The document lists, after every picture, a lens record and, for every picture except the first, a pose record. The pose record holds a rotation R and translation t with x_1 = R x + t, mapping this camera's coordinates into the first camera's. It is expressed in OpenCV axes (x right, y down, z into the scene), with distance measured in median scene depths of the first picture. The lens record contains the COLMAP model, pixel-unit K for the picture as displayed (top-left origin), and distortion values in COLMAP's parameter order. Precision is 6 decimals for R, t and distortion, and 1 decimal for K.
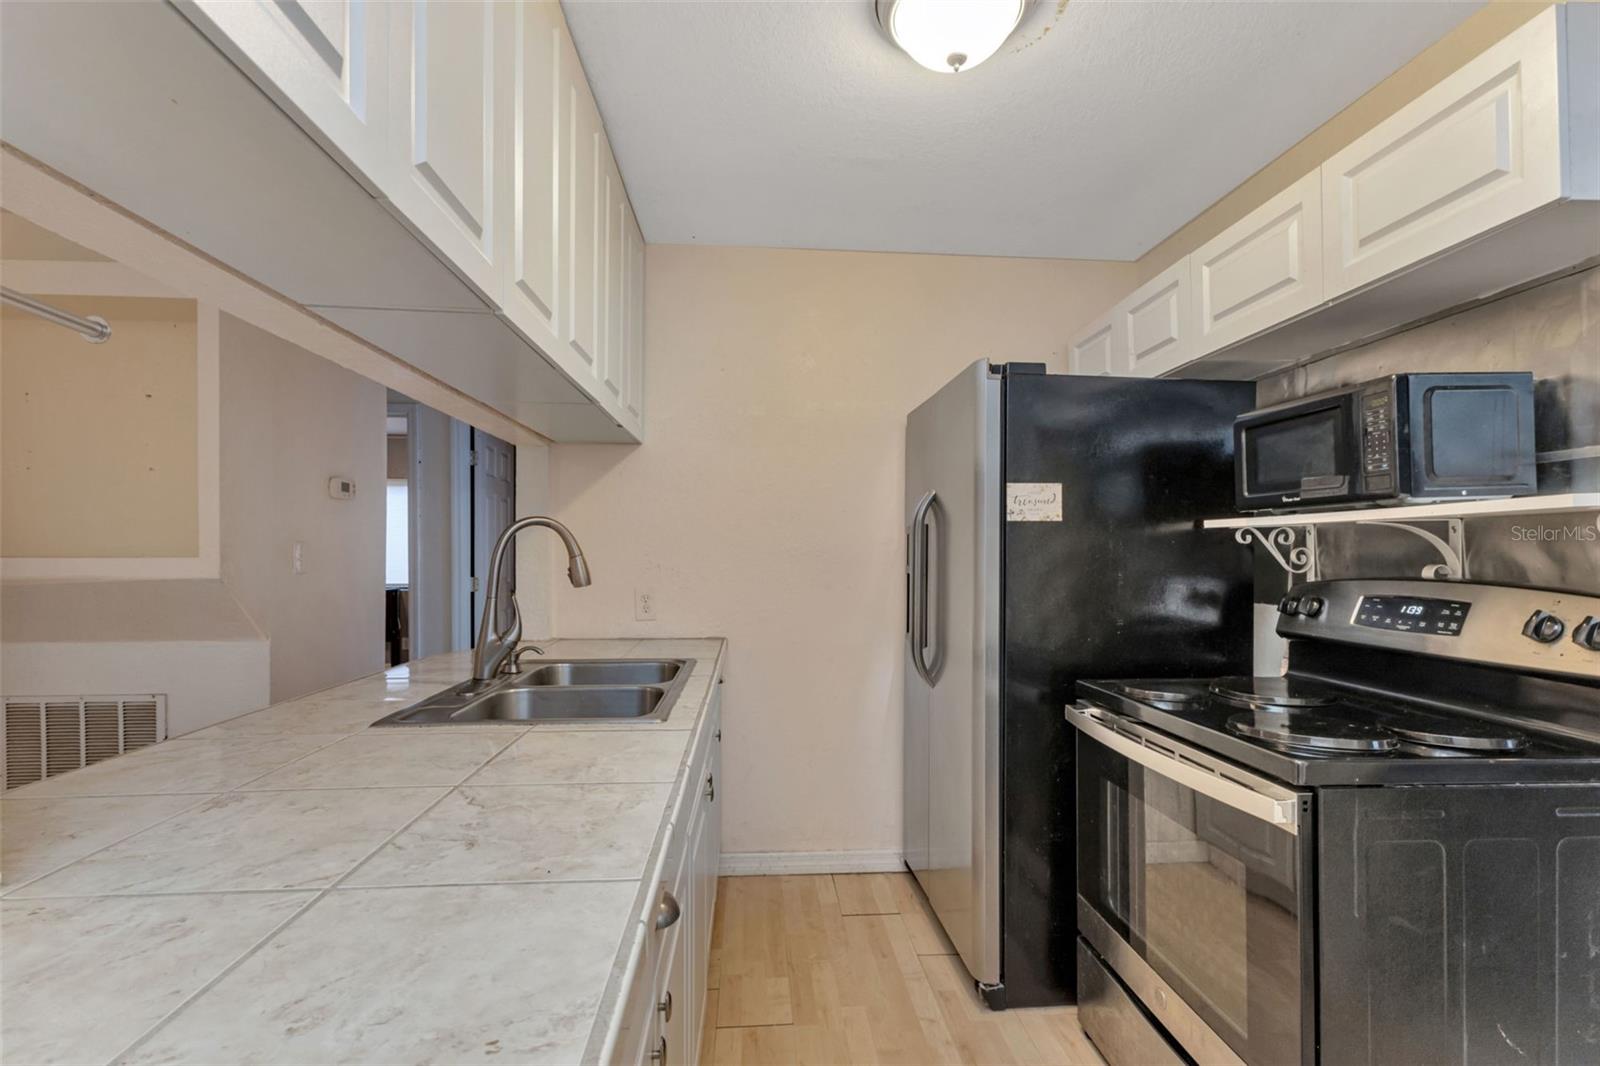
lens RADIAL K [[721.8, 0, 794.8], [0, 721.8, 552.0], [0, 0, 1]] dist [0.011196, -0.001376]
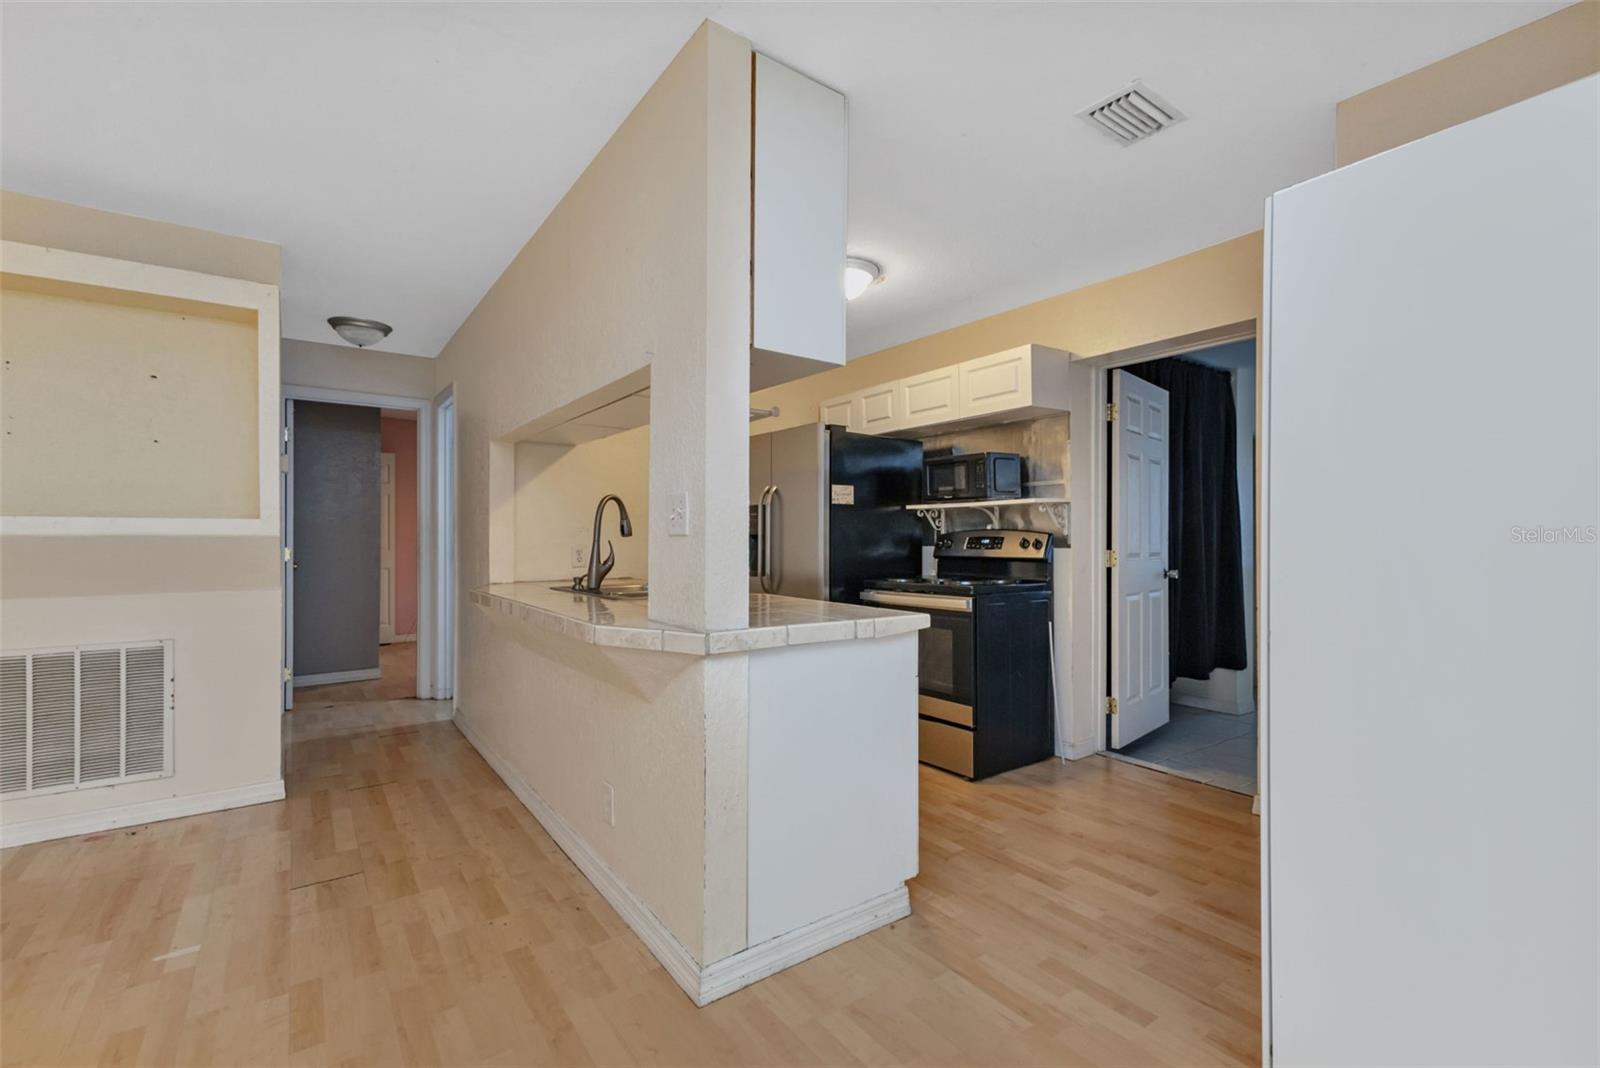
lens RADIAL K [[699.8, 0, 798.4], [0, 699.8, 535.3], [0, 0, 1]] dist [0.008951, -0.000356]
pose [[0.850081, -0.001232, 0.526650, -0.810599], [0.002610, 0.999995, -0.001875, 0.048709], [-0.526645, 0.002968, 0.850080, -0.602622]]
